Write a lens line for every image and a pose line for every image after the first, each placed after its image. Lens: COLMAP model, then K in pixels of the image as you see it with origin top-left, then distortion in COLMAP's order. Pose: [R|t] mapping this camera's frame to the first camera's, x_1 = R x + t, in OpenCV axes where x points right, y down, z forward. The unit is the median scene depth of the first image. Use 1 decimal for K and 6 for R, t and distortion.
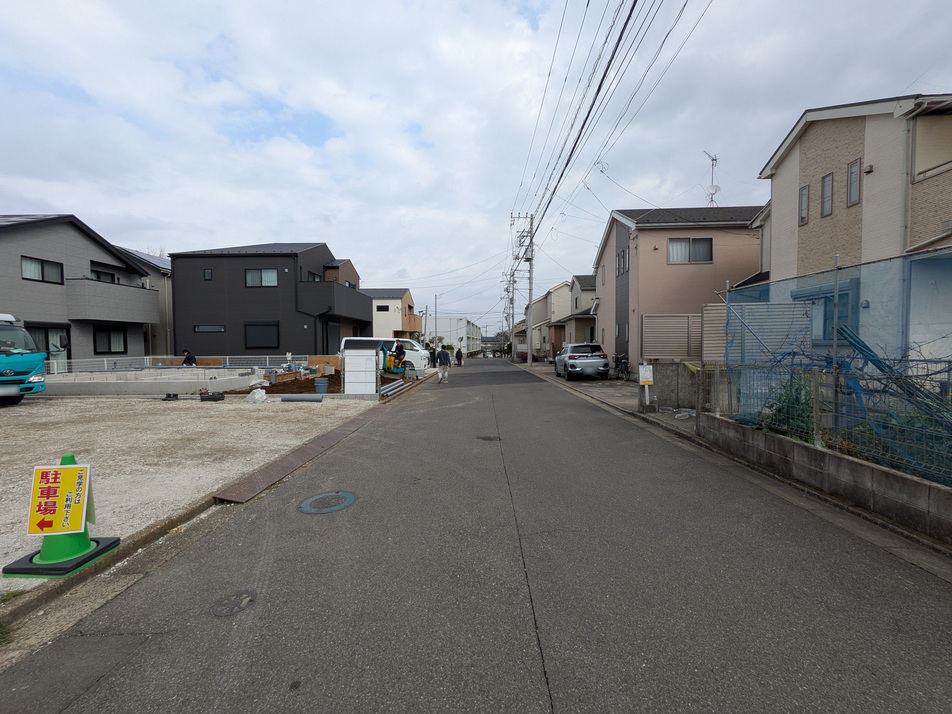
lens RADIAL K [[377.8, 0, 478.1], [0, 377.8, 353.4], [0, 0, 1]] dist [-0.000156, 0.000376]
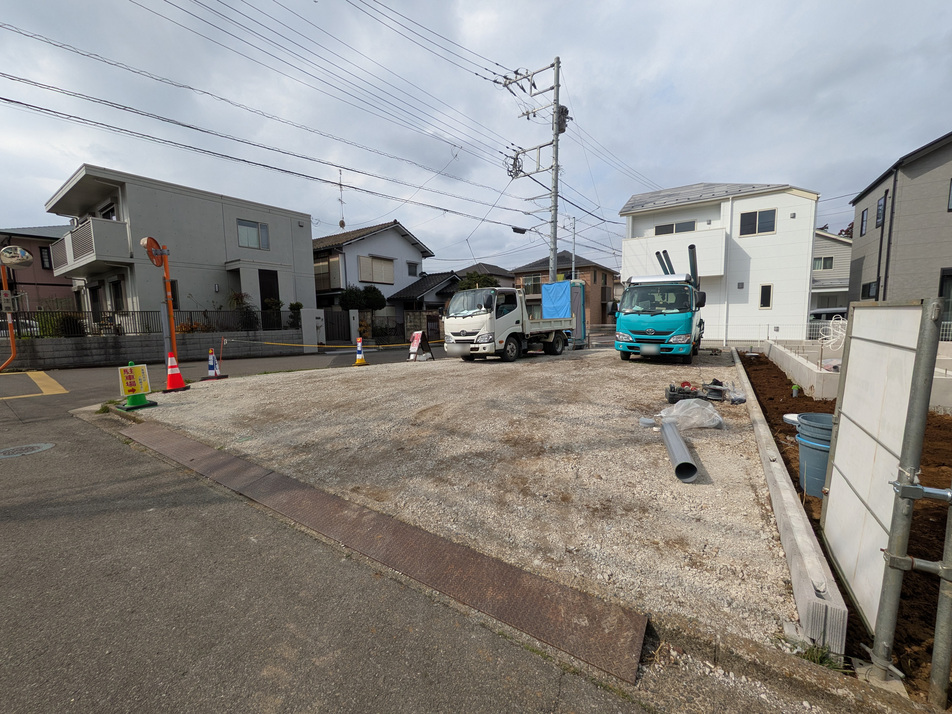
lens RADIAL K [[377.8, 0, 476.1], [0, 377.8, 359.0], [0, 0, 1]] dist [-0.000156, 0.000376]
pose [[-0.537597, 0.109443, -0.836069, -0.034116], [0.003646, 0.991833, 0.127489, -0.004984], [0.843194, 0.065489, -0.533605, 0.508220]]
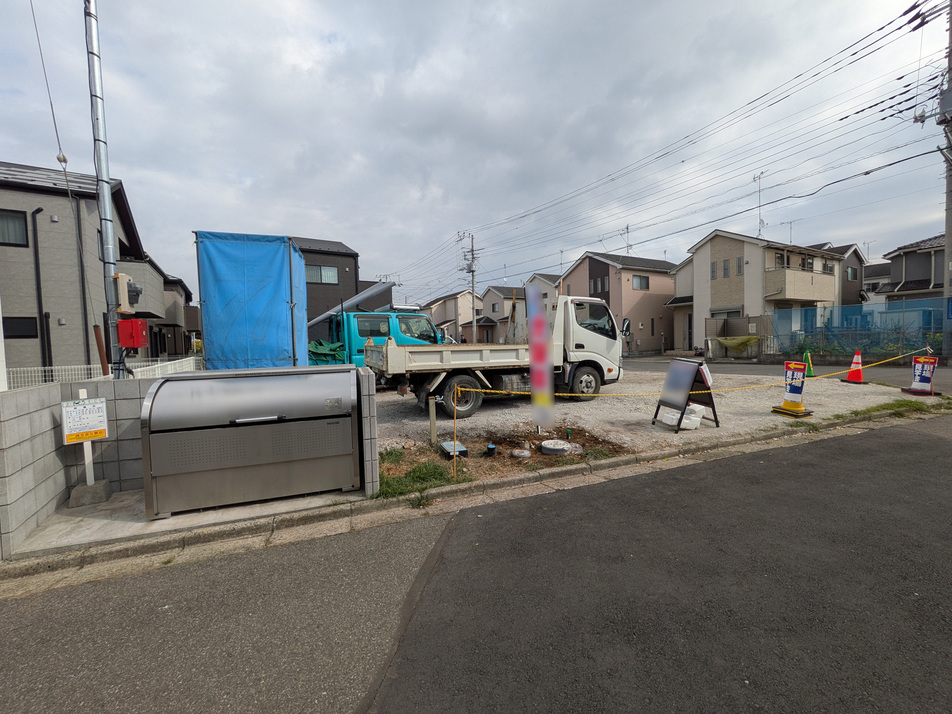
lens RADIAL K [[377.8, 0, 473.1], [0, 377.8, 353.2], [0, 0, 1]] dist [-0.000156, 0.000376]
pose [[0.841083, -0.034790, 0.539786, -0.795194], [0.037551, 0.999277, 0.005895, 0.017166], [-0.539601, 0.015311, 0.841781, -0.057565]]
